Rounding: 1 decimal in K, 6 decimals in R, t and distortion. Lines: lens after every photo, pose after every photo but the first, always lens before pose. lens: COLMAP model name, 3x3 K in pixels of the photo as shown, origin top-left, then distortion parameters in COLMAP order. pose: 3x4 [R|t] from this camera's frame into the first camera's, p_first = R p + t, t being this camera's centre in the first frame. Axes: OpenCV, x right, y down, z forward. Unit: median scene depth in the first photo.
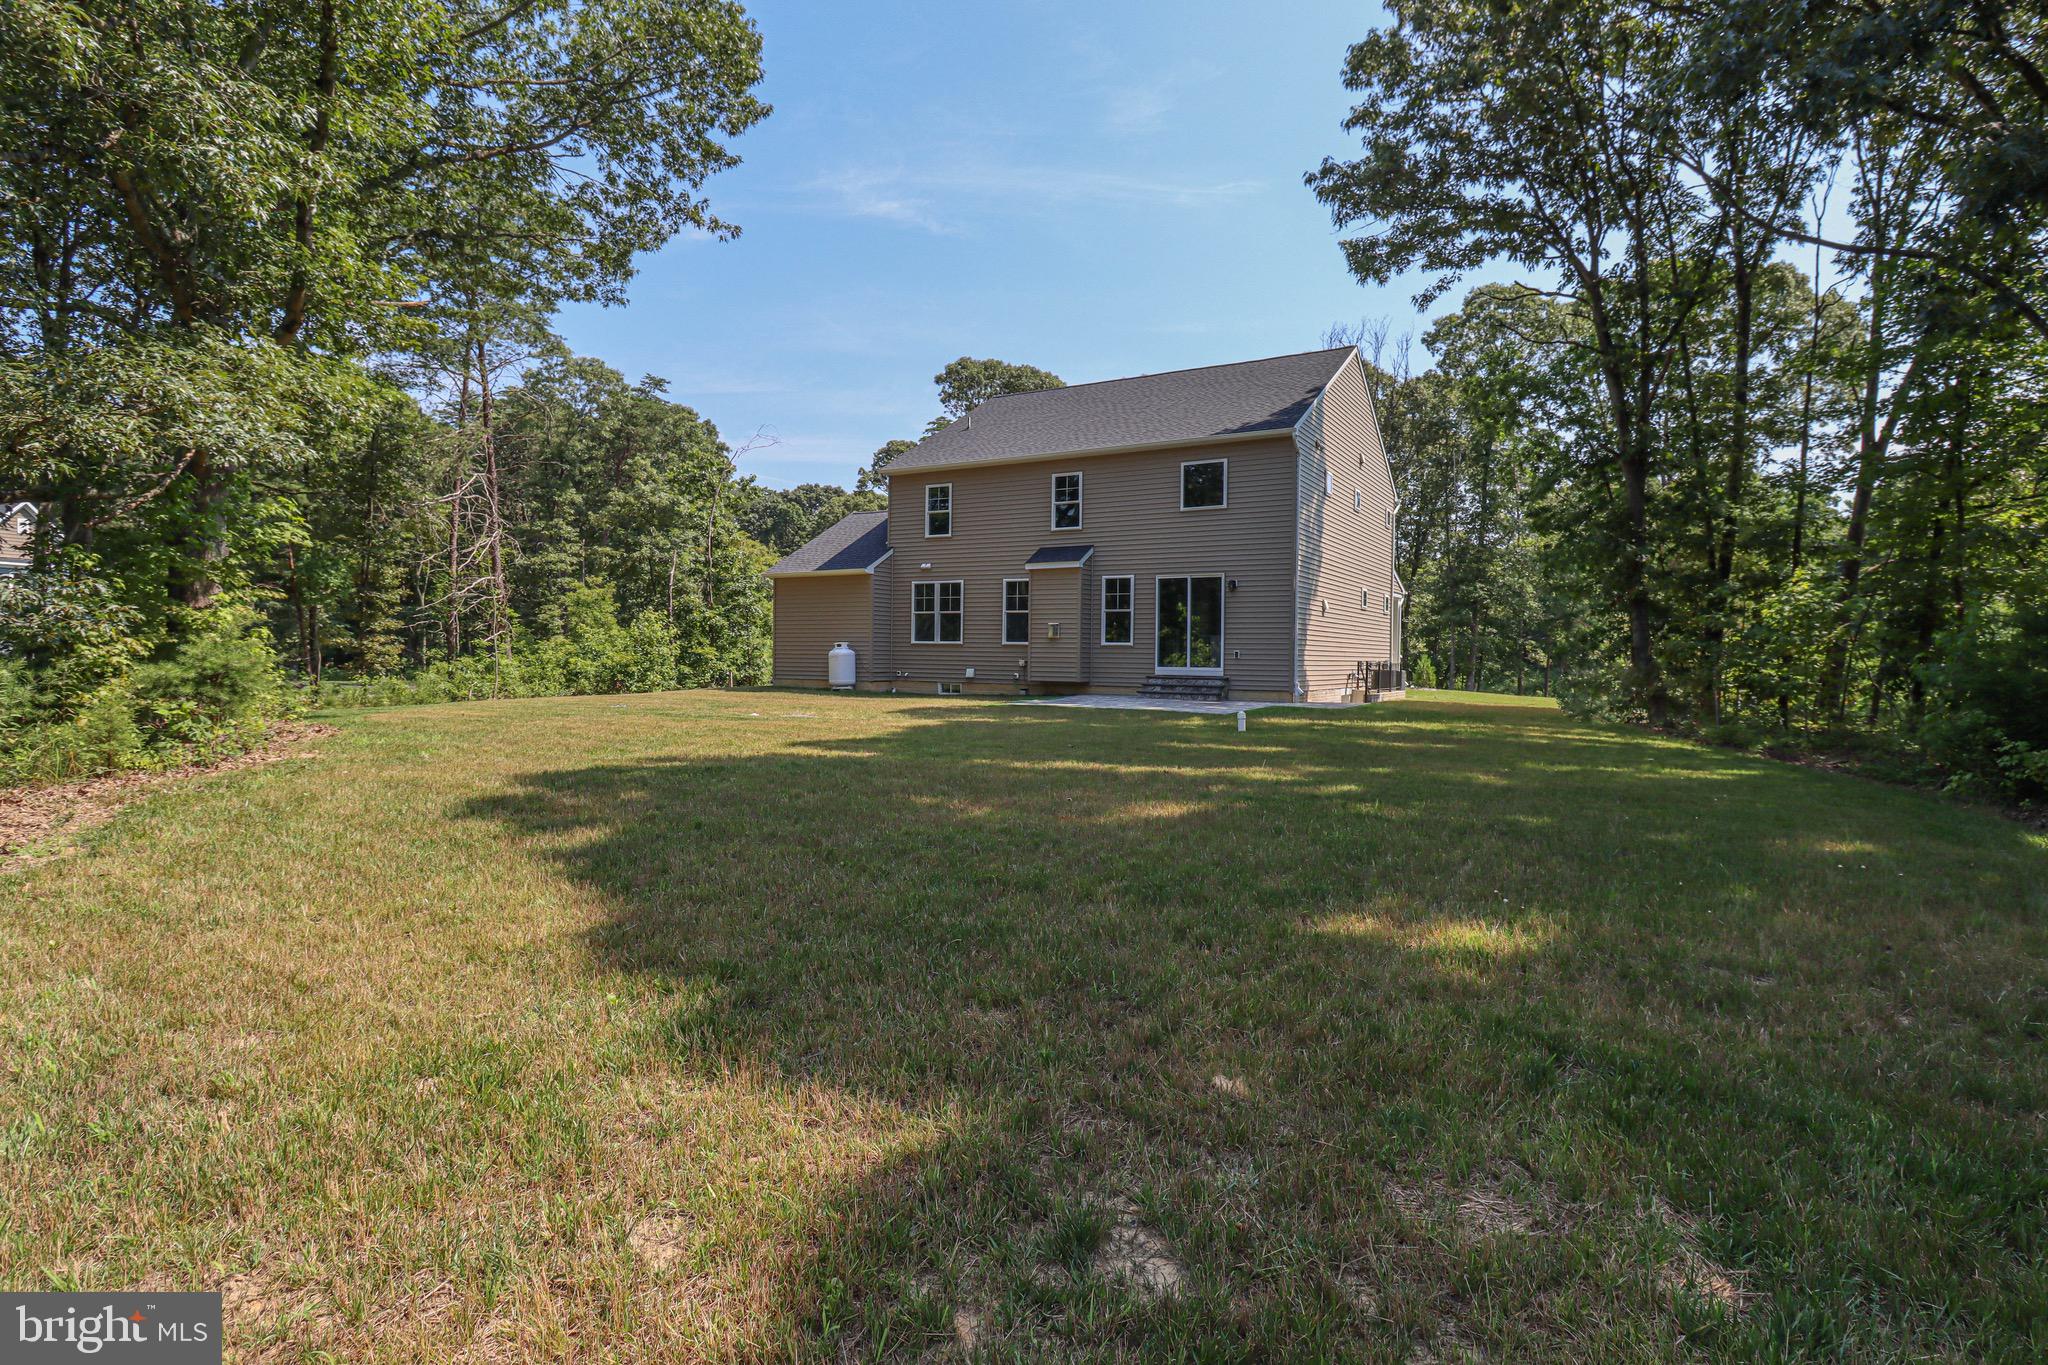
lens RADIAL K [[1071.8, 0, 1025.8], [0, 1071.8, 677.0], [0, 0, 1]] dist [0.001315, 0.000068]
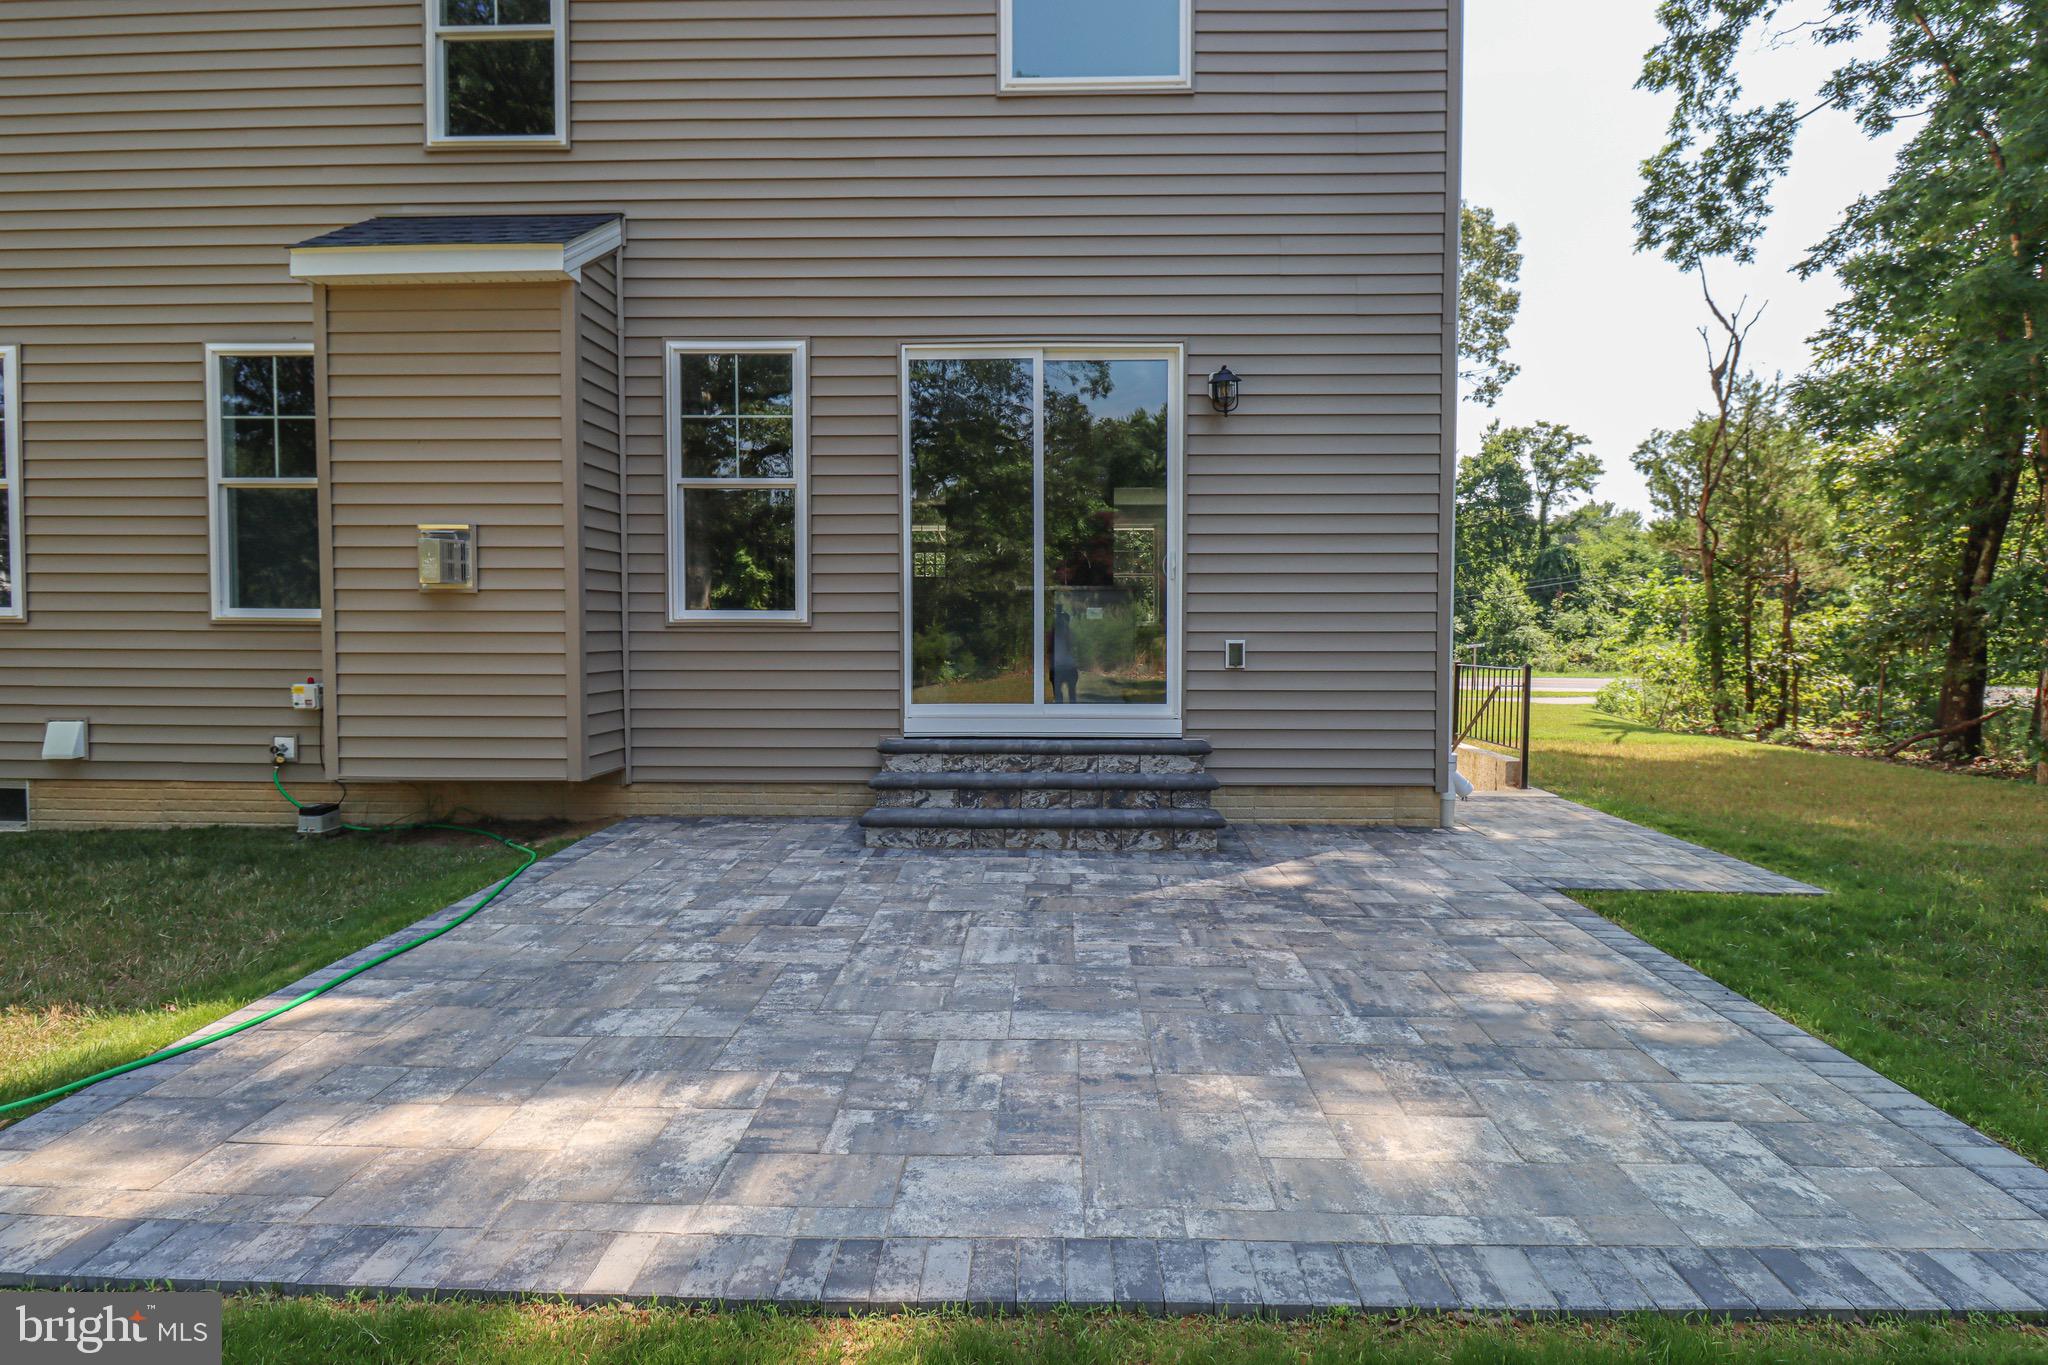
lens RADIAL K [[1071.8, 0, 1027.8], [0, 1071.8, 675.0], [0, 0, 1]] dist [0.001315, 0.000068]
pose [[0.881502, -0.029449, 0.471261, 0.026673], [0.017696, 0.999412, 0.029353, -0.023141], [-0.471848, -0.017536, 0.881505, 0.744137]]
